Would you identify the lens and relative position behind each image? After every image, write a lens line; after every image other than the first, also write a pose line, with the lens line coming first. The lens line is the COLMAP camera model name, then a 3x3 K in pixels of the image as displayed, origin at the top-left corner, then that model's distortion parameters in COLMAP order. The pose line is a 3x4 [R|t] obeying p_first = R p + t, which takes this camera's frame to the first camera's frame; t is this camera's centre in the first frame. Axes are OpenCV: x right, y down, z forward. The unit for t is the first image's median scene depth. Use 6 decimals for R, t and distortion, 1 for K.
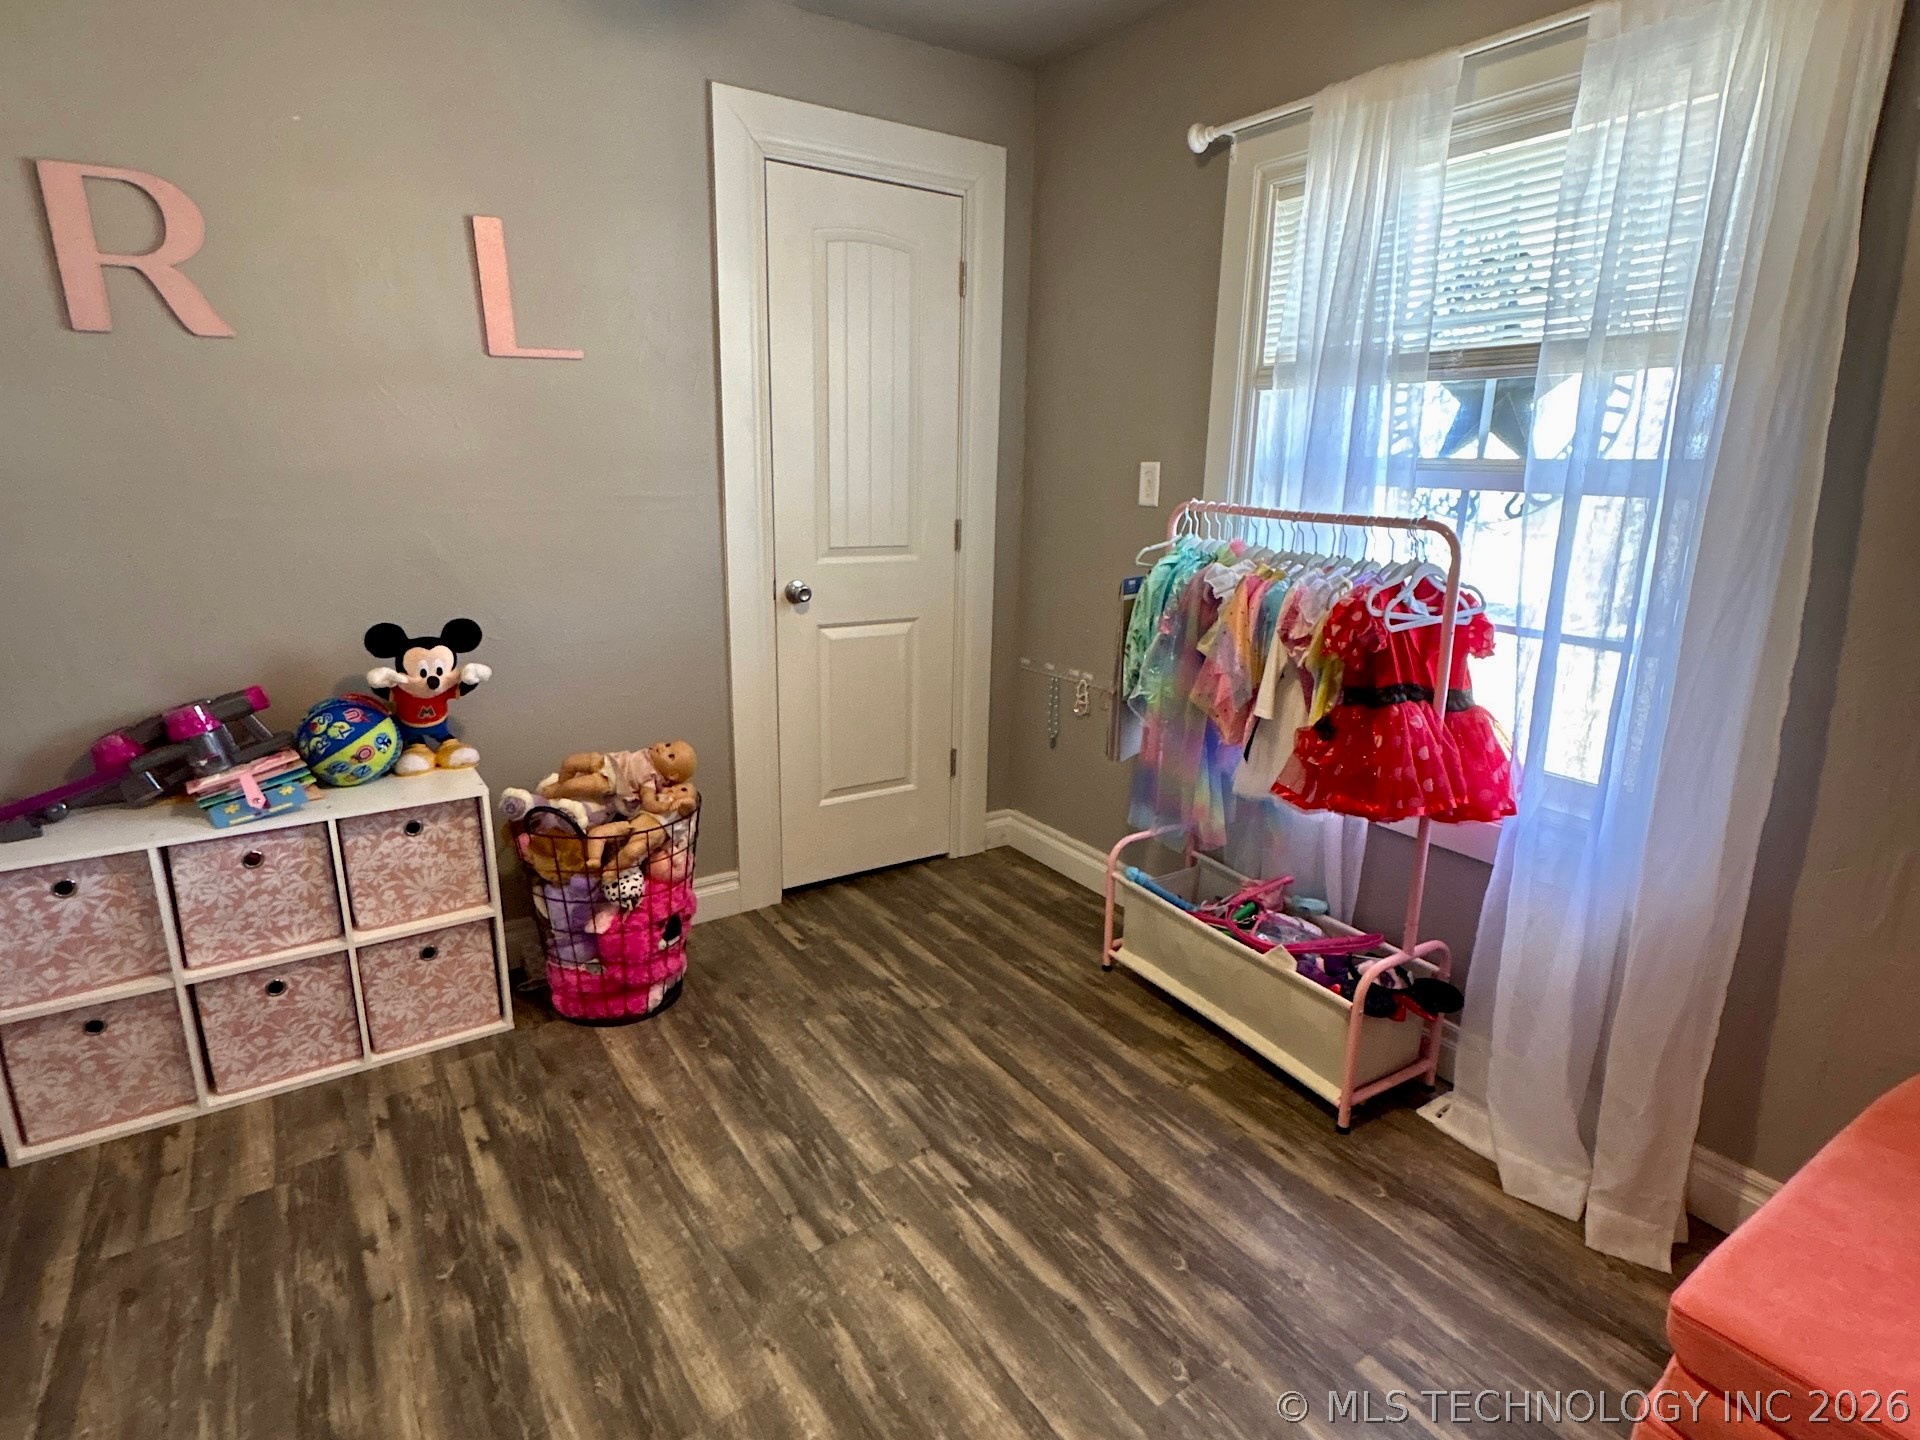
lens RADIAL K [[1017.0, 0, 963.1], [0, 1017.0, 719.9], [0, 0, 1]] dist [0.000405, -0.000064]
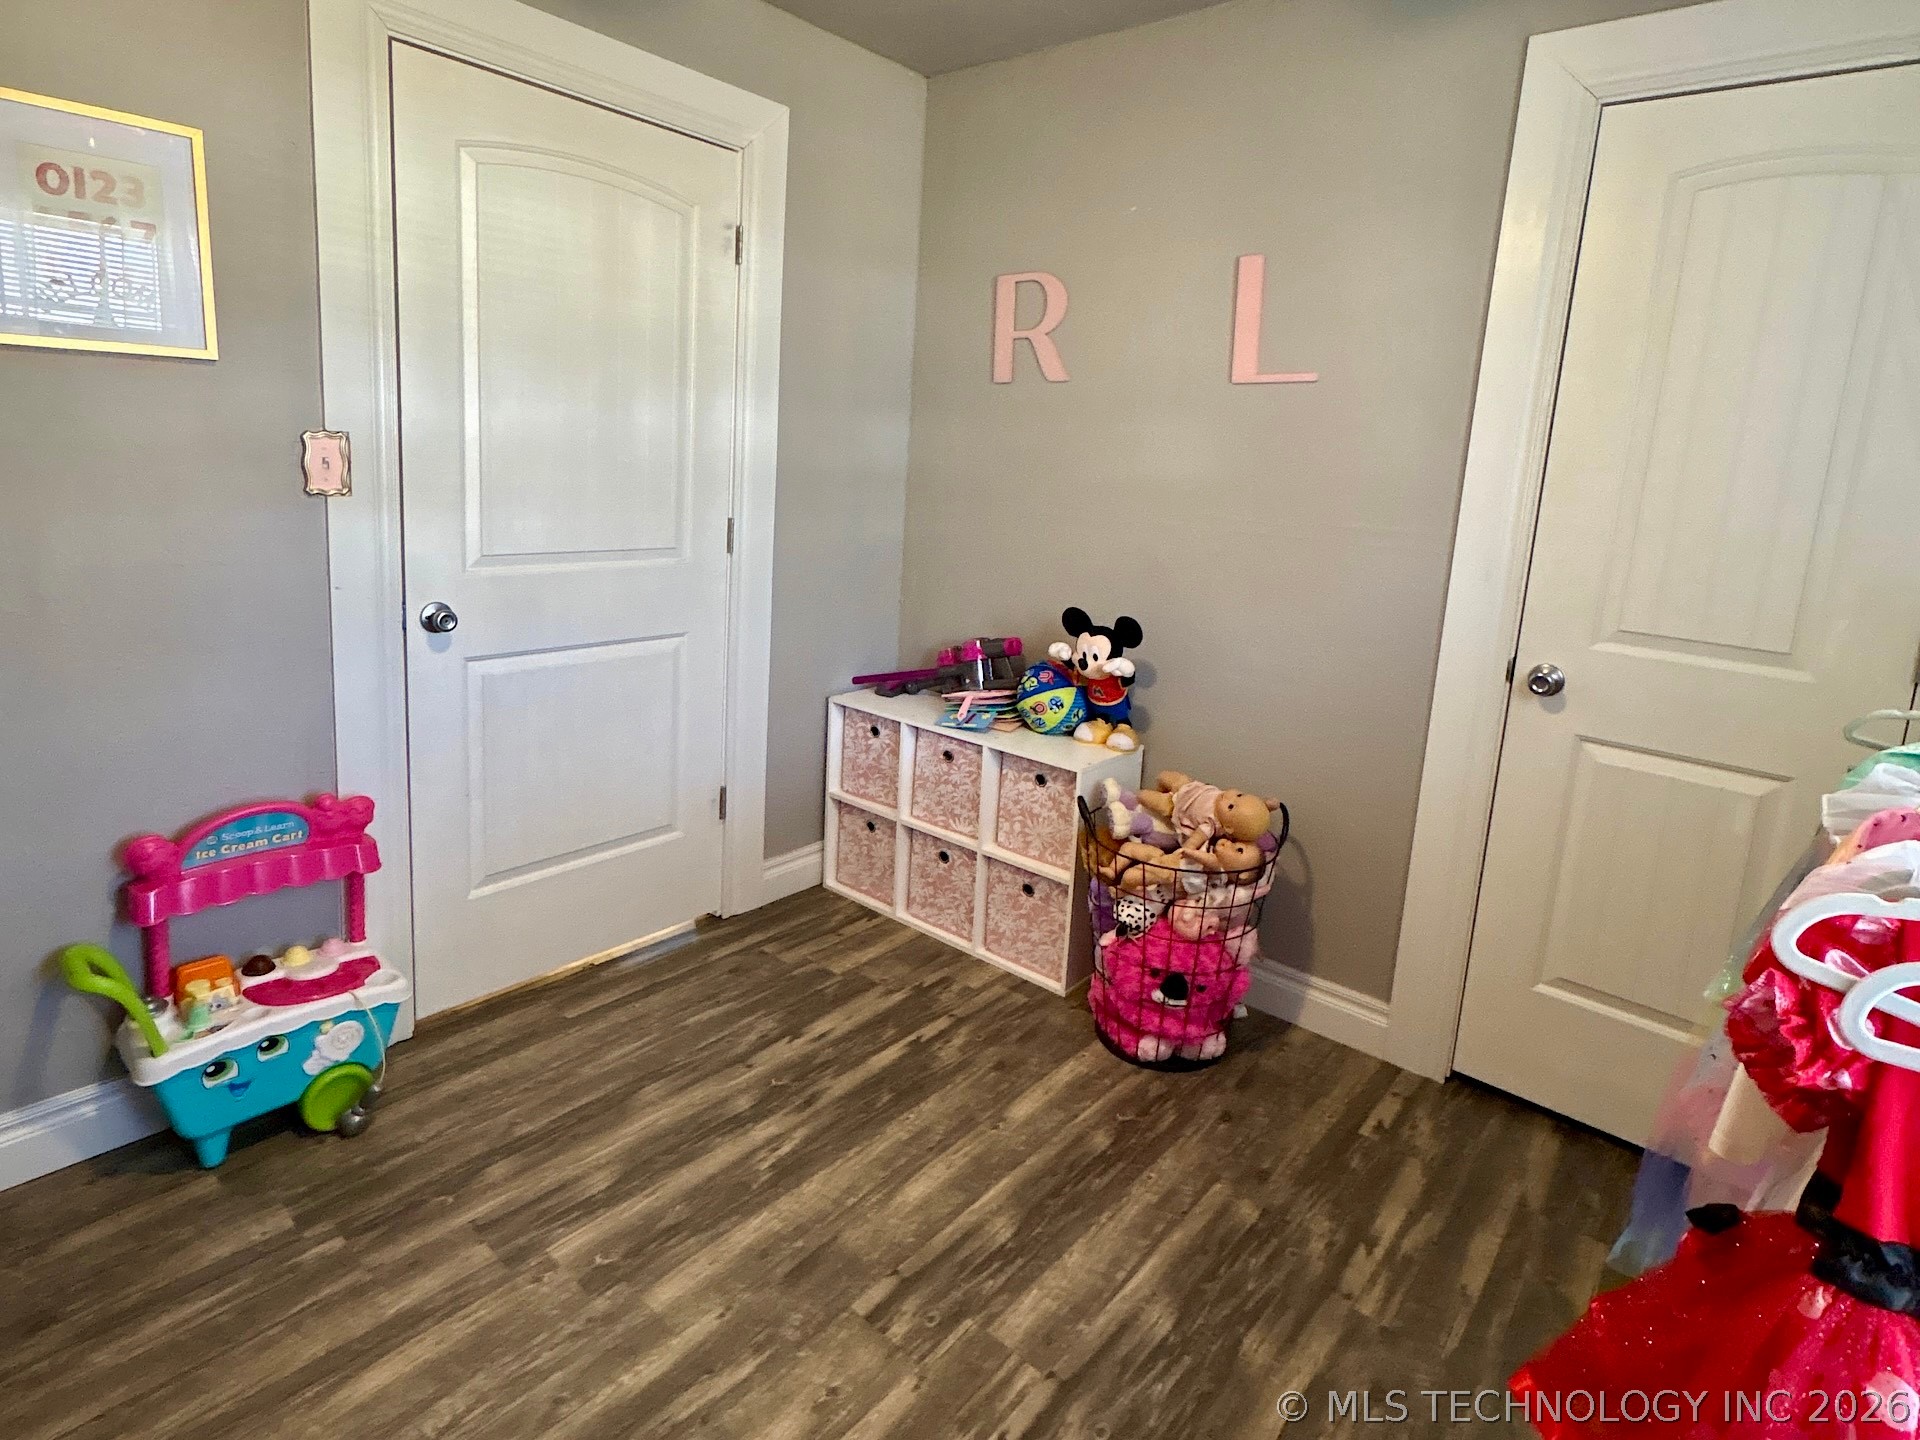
lens RADIAL K [[1013.1, 0, 958.4], [0, 1013.1, 617.1], [0, 0, 1]] dist [-0.001254, 0.000688]
pose [[0.277464, 0.156421, -0.947917, 0.516342], [-0.293440, 0.953306, 0.071418, -0.129676], [0.914826, 0.258341, 0.310408, 0.518506]]
